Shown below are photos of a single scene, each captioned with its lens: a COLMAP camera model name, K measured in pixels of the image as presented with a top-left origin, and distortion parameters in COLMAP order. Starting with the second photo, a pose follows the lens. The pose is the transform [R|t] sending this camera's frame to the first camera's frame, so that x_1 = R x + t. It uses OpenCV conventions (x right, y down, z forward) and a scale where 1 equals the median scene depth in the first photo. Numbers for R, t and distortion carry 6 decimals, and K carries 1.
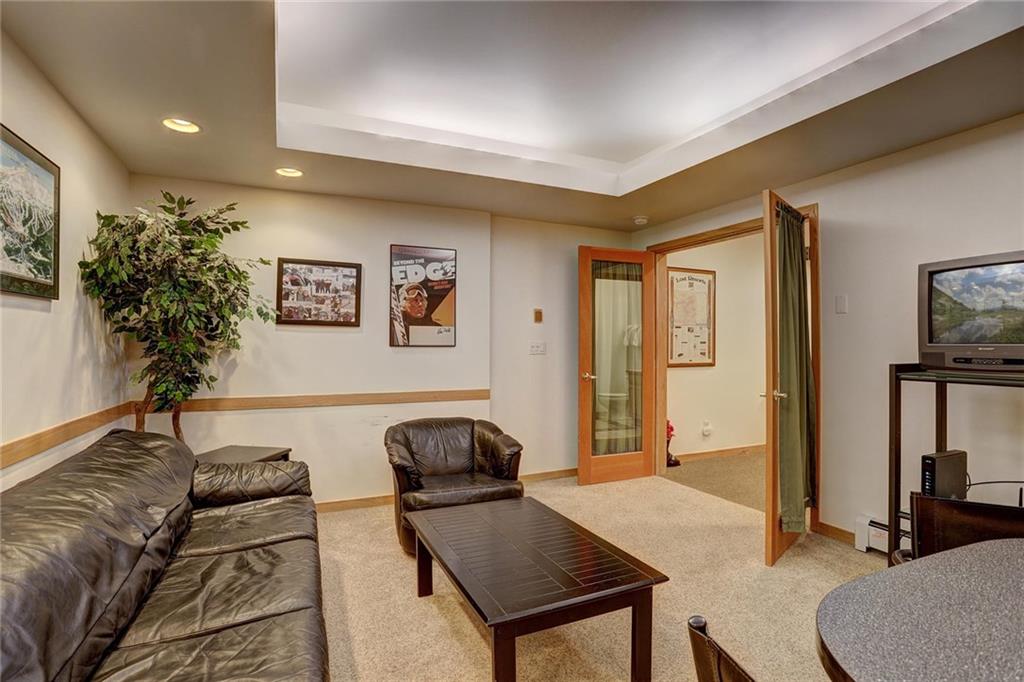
lens RADIAL K [[505.5, 0, 508.2], [0, 505.5, 340.7], [0, 0, 1]] dist [-0.074091, 0.033883]
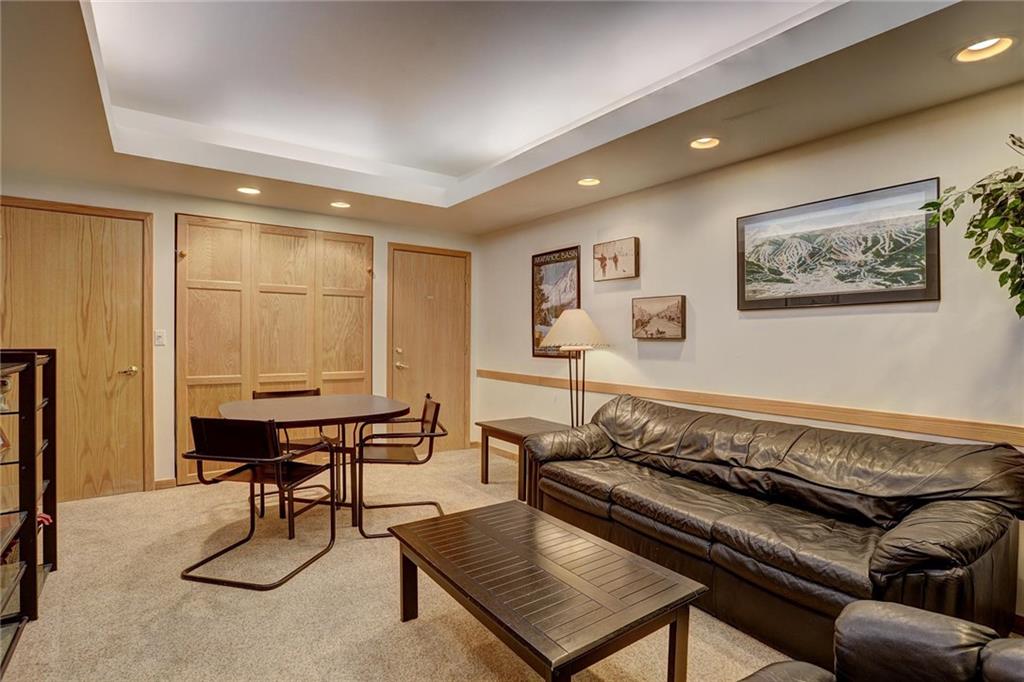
lens RADIAL K [[505.5, 0, 508.2], [0, 505.5, 340.7], [0, 0, 1]] dist [-0.074091, 0.033883]
pose [[-0.981877, -0.006917, -0.189391, 0.122598], [-0.007191, 0.999974, 0.000759, 0.007202], [0.189381, 0.002107, -0.981901, 1.073606]]
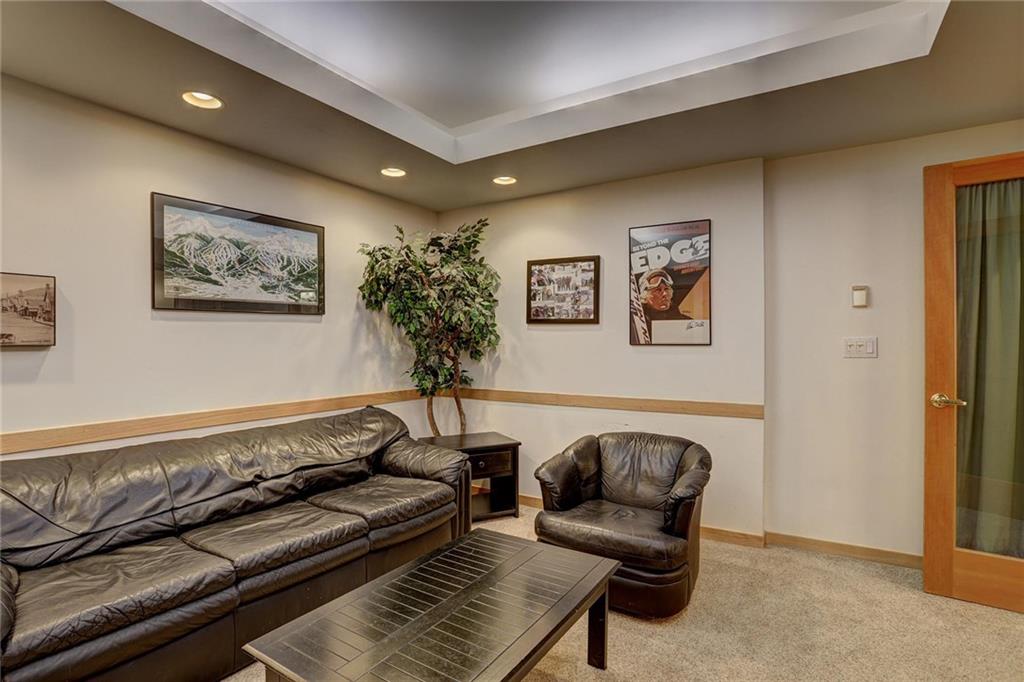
lens RADIAL K [[505.9, 0, 512.0], [0, 505.9, 341.0], [0, 0, 1]] dist [-0.086684, 0.043616]
pose [[0.550604, -0.002811, -0.834762, 0.394893], [0.009741, 0.999948, 0.003058, -0.000328], [0.834710, -0.009815, 0.550602, 0.360497]]
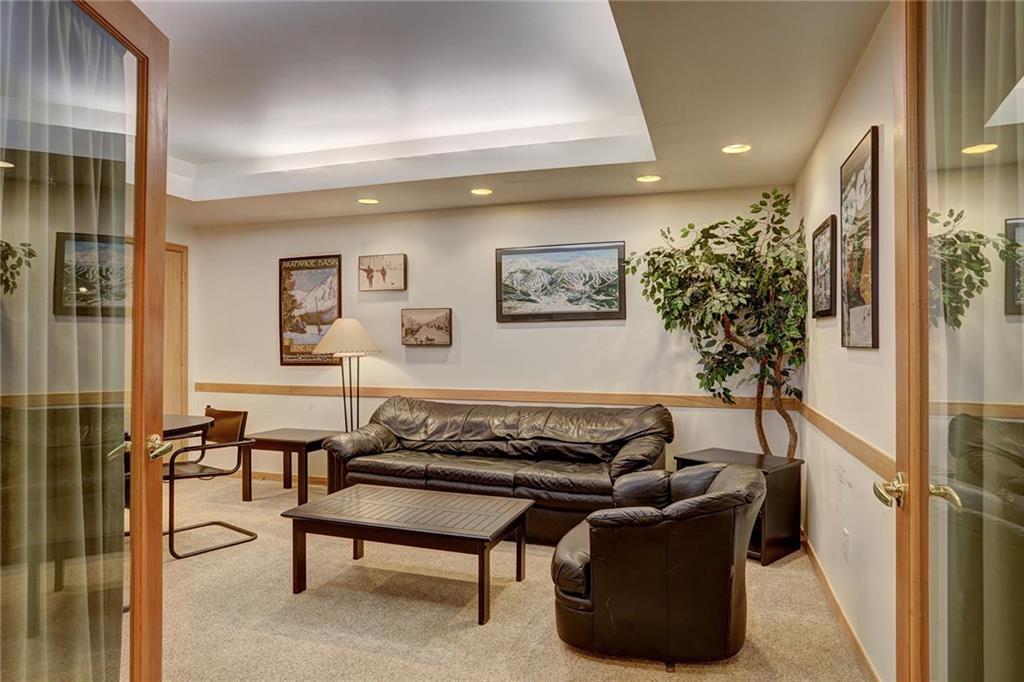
lens RADIAL K [[634.5, 0, 512.0], [0, 634.5, 341.0], [0, 0, 1]] dist [-0.067822, 0.000371]
pose [[-0.682202, -0.004152, -0.731152, 0.552038], [0.005657, 0.999924, -0.010957, 0.009306], [0.731142, -0.011611, -0.682126, 1.269444]]
